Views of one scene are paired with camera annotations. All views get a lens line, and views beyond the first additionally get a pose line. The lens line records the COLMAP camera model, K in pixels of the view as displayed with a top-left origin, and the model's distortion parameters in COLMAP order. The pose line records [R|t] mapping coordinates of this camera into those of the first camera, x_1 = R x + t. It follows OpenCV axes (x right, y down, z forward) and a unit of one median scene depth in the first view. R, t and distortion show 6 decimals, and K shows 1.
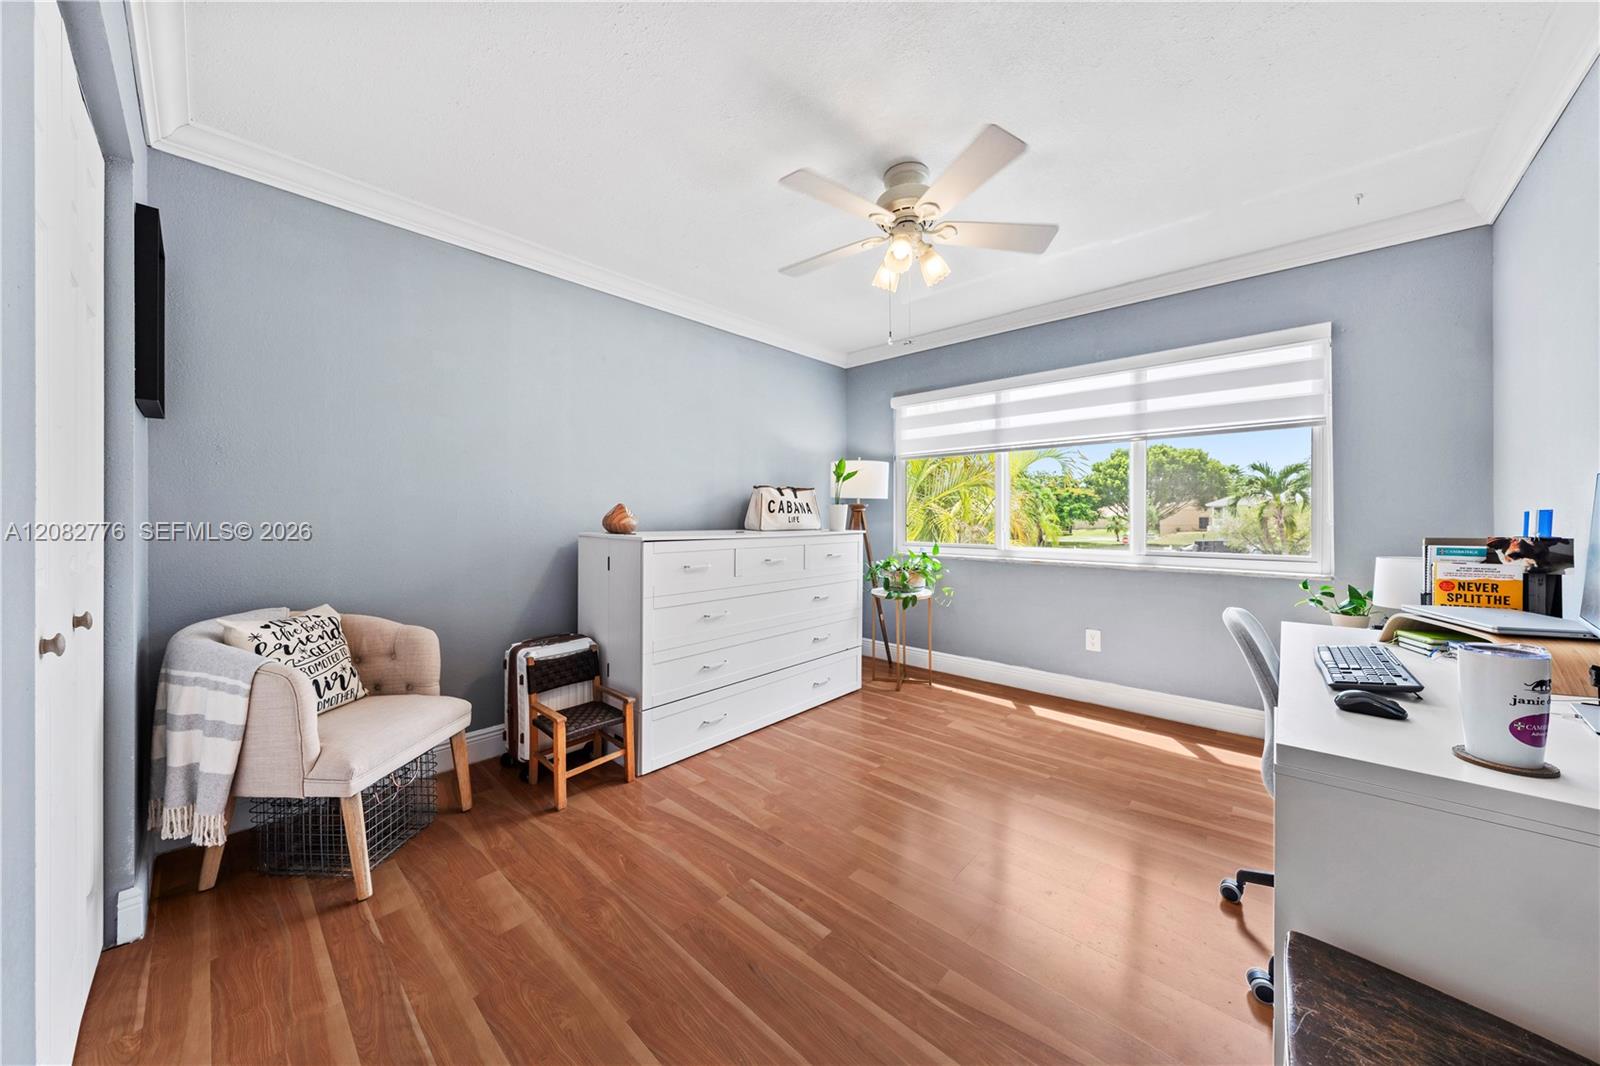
lens RADIAL K [[542.1, 0, 806.4], [0, 542.1, 520.4], [0, 0, 1]] dist [-0.004757, 0.000218]
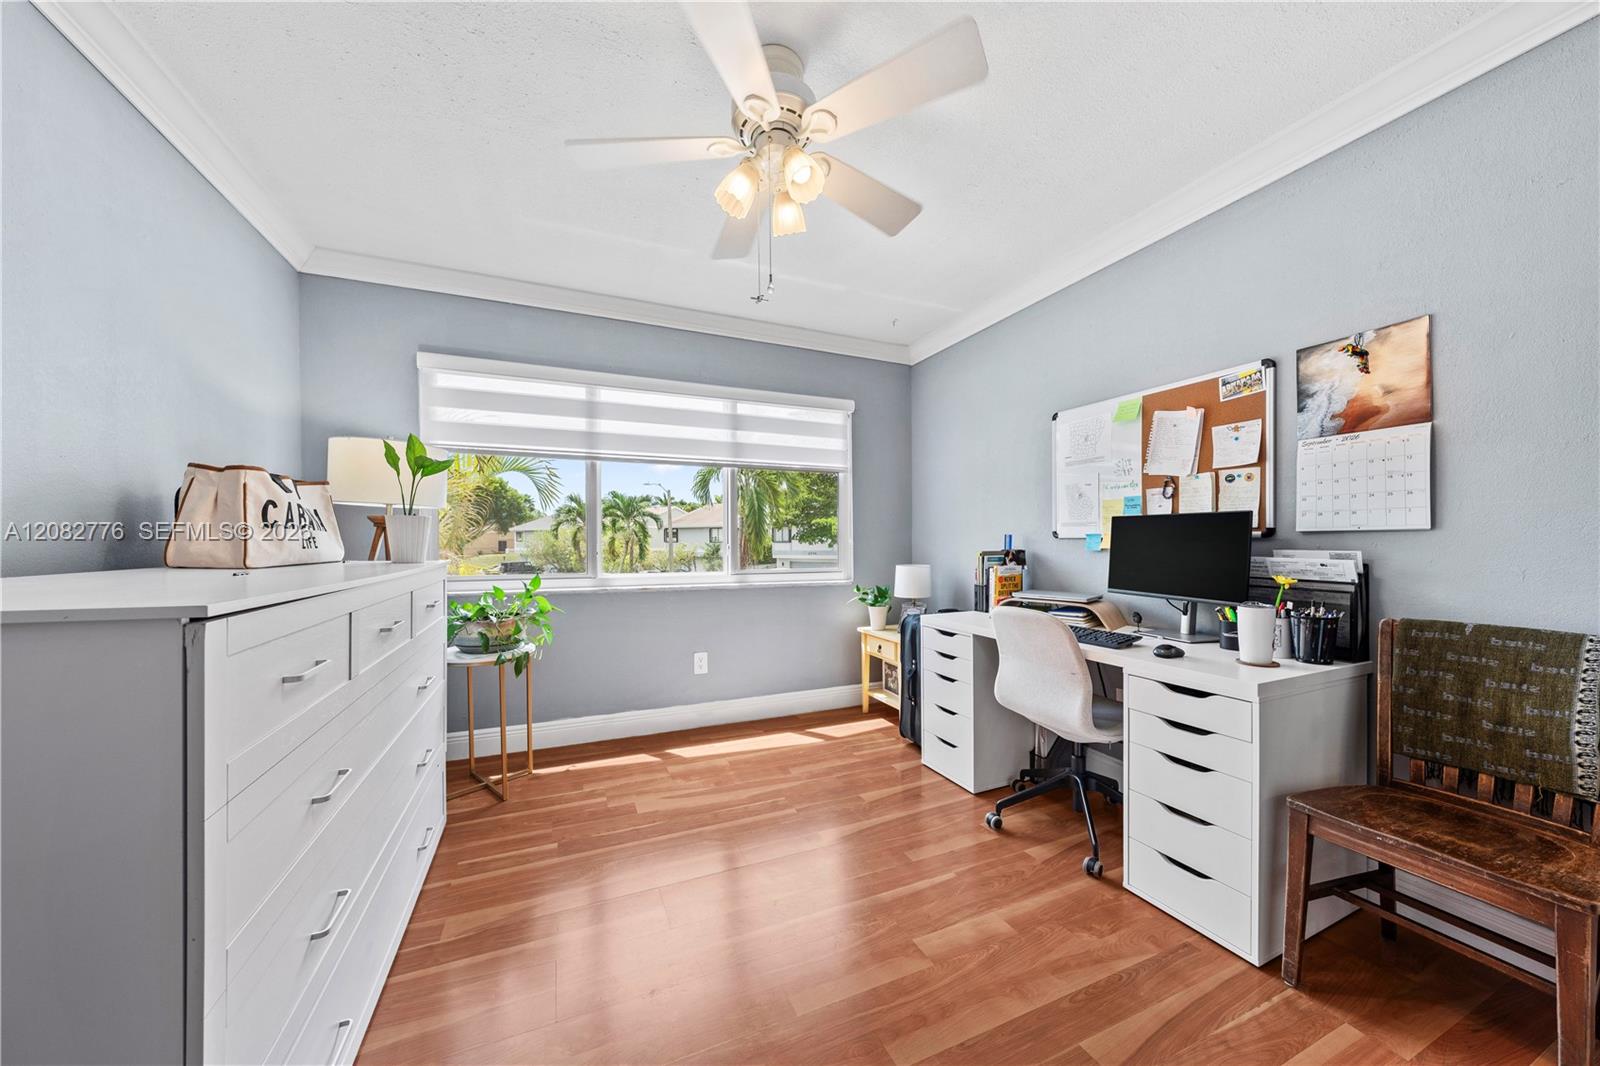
lens RADIAL K [[542.1, 0, 798.1], [0, 542.1, 546.2], [0, 0, 1]] dist [-0.004757, 0.000218]
pose [[0.424364, -0.010041, 0.905436, -0.294826], [0.006349, 0.999947, 0.008113, 0.000174], [-0.905469, 0.002305, 0.424405, 0.422354]]
